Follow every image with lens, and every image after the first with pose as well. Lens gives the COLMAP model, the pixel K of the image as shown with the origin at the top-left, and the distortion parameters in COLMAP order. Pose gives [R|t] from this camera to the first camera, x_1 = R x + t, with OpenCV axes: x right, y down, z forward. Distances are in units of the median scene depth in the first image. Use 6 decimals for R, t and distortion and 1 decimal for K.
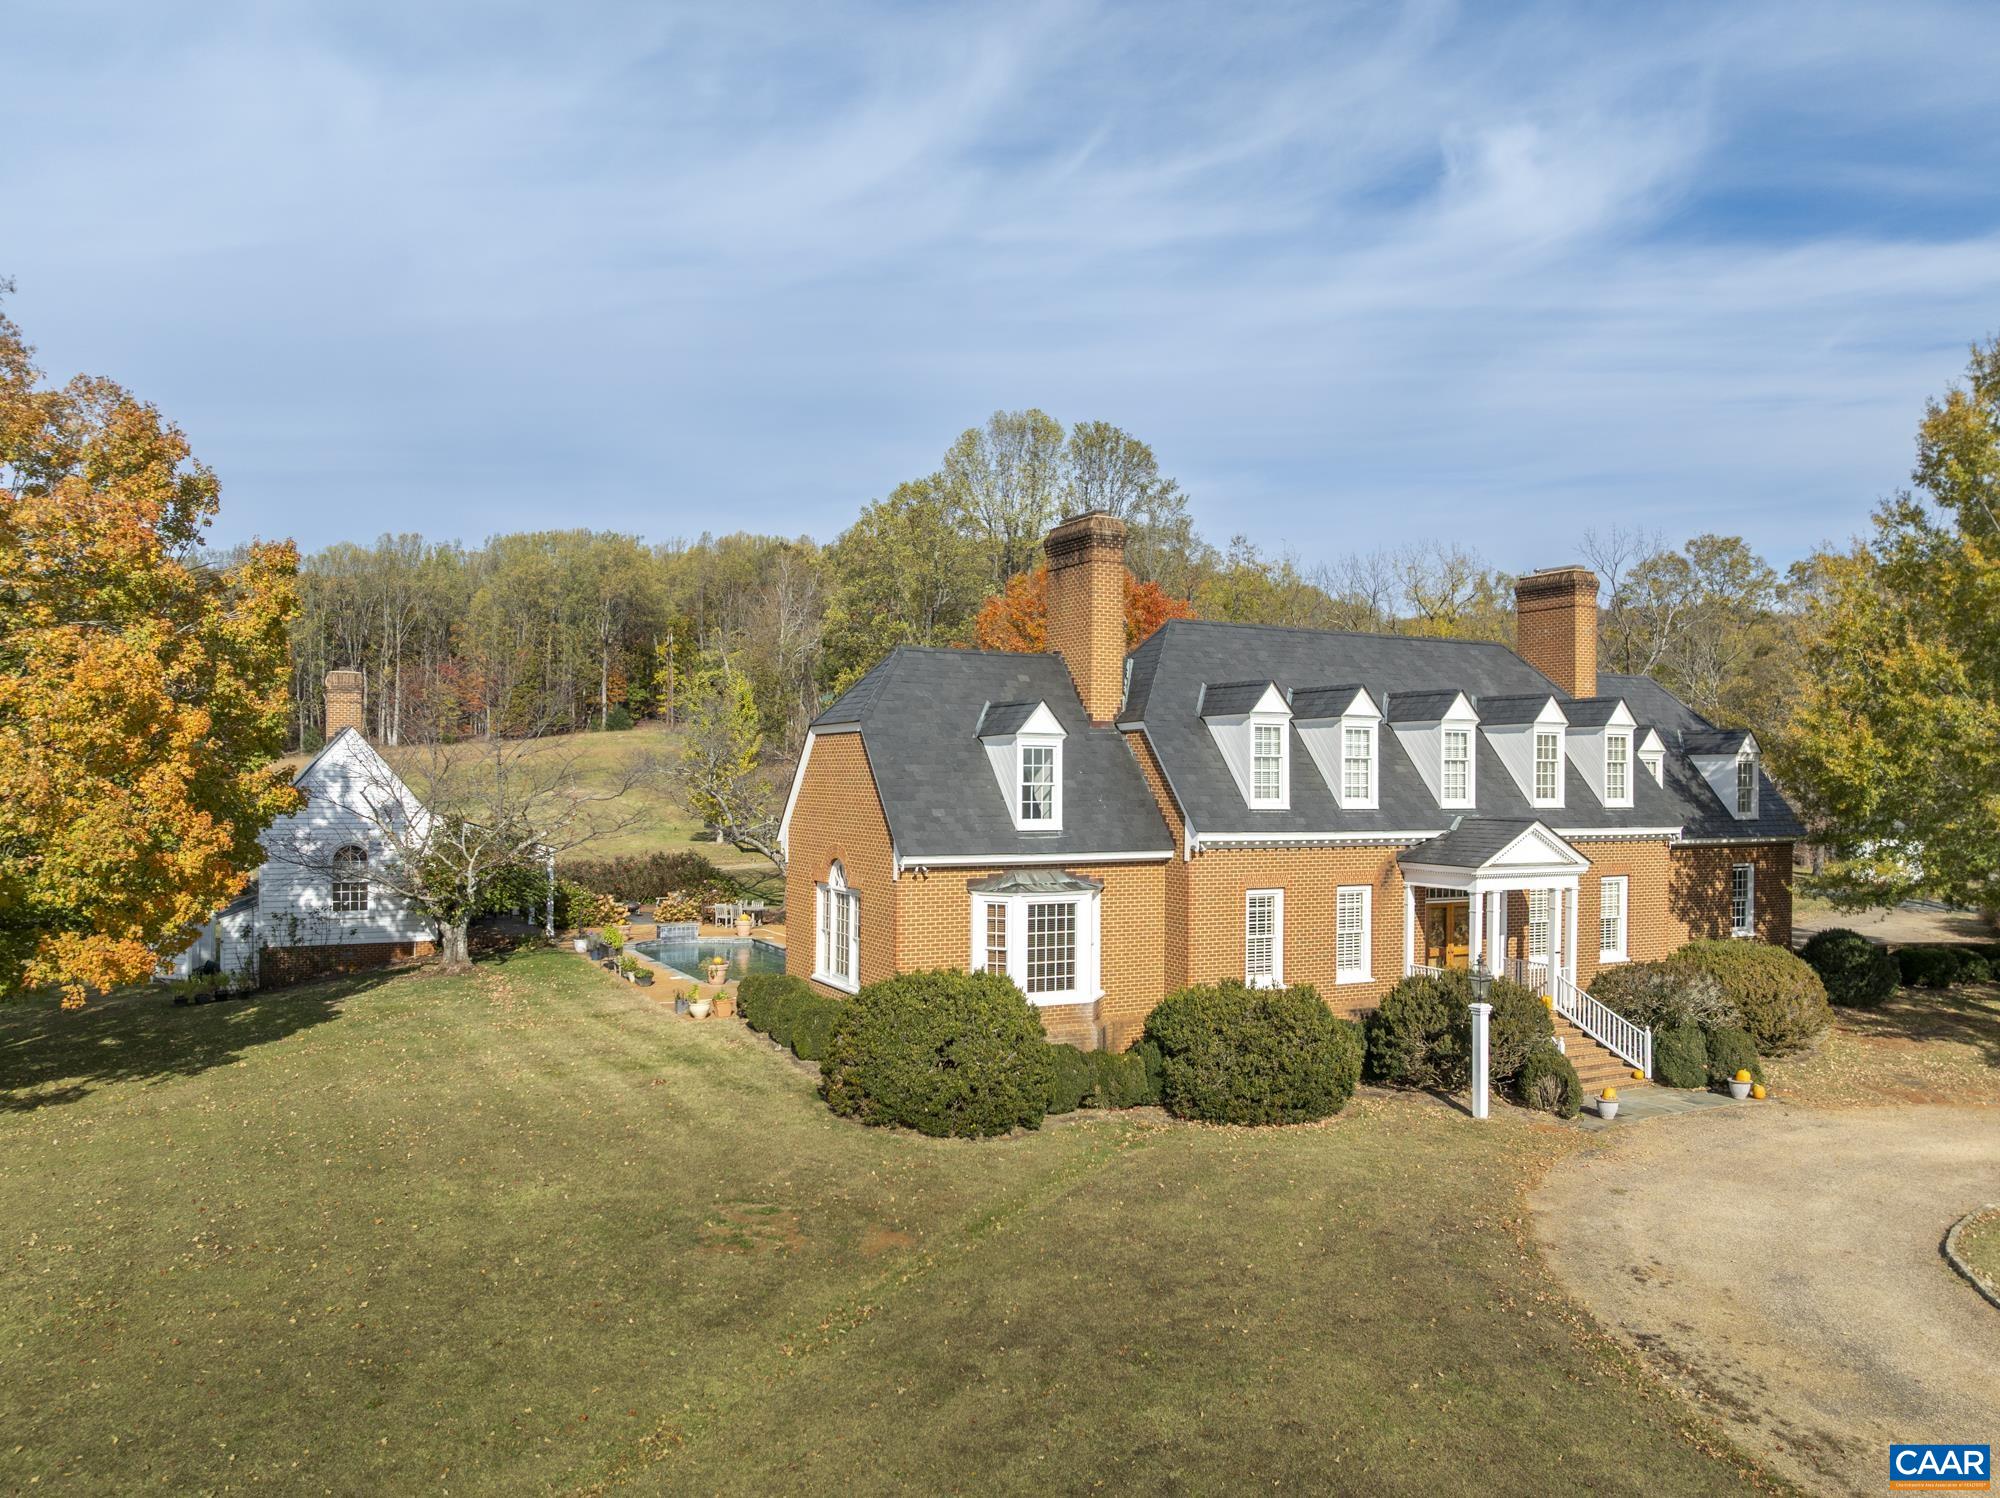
lens RADIAL K [[1401.2, 0, 1103.7], [0, 1401.2, 752.4], [0, 0, 1]] dist [-0.022986, -0.020206]
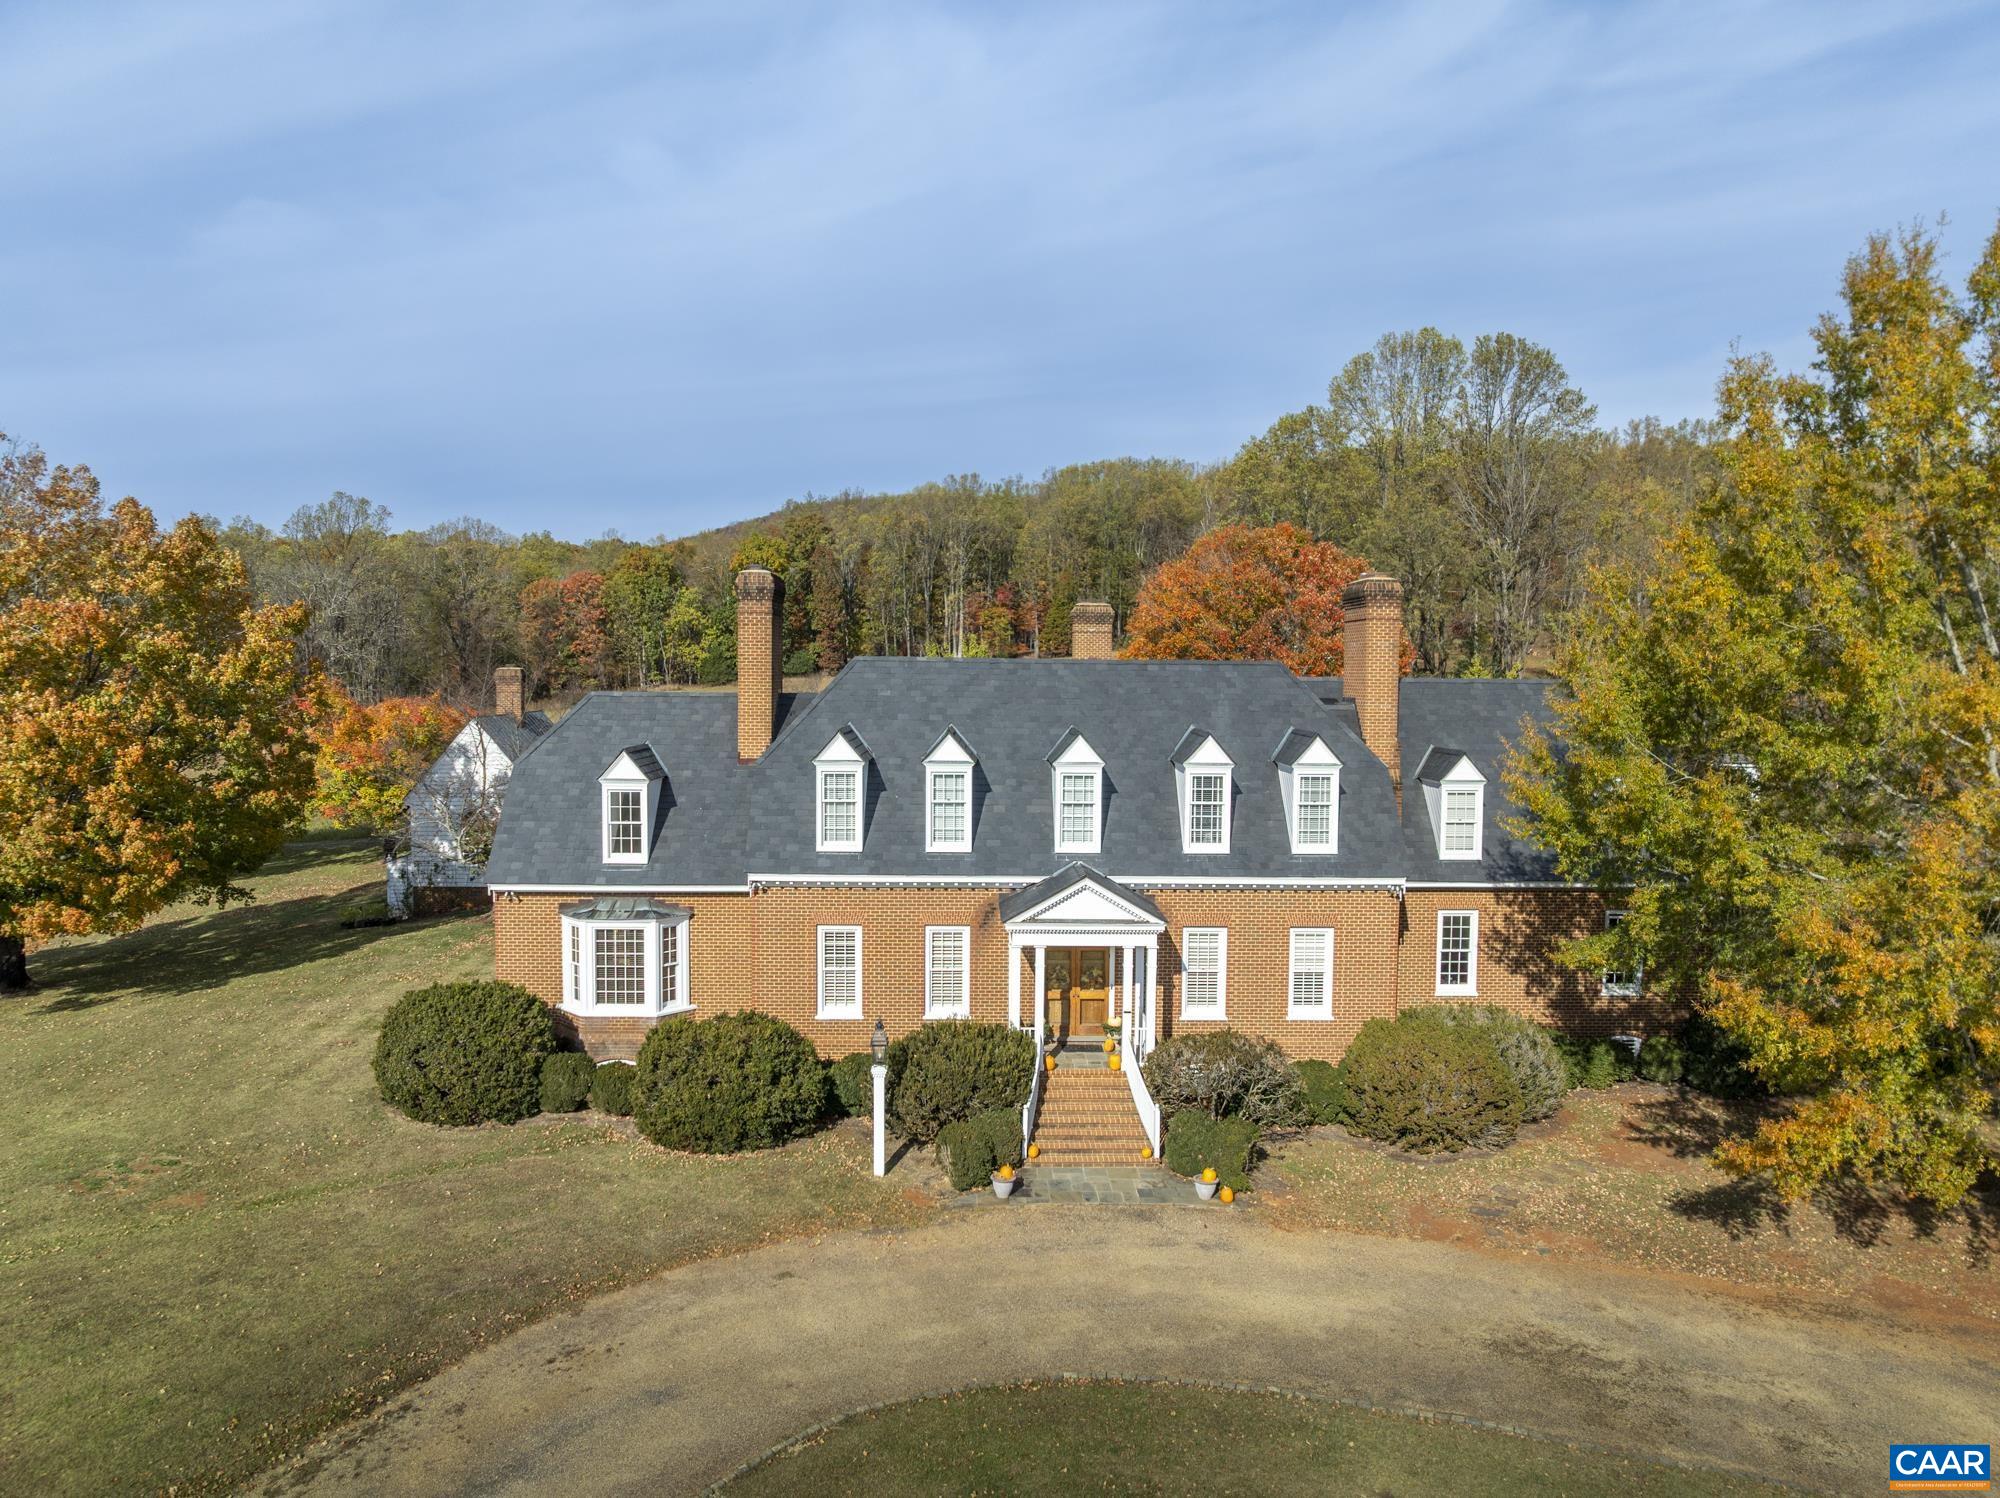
lens RADIAL K [[1401.2, 0, 1103.7], [0, 1401.2, 752.4], [0, 0, 1]] dist [-0.022986, -0.020206]
pose [[0.899048, 0.030378, -0.436794, 0.757550], [0.001574, 0.997360, 0.072604, -0.110789], [0.437846, -0.065962, 0.896627, 0.142612]]
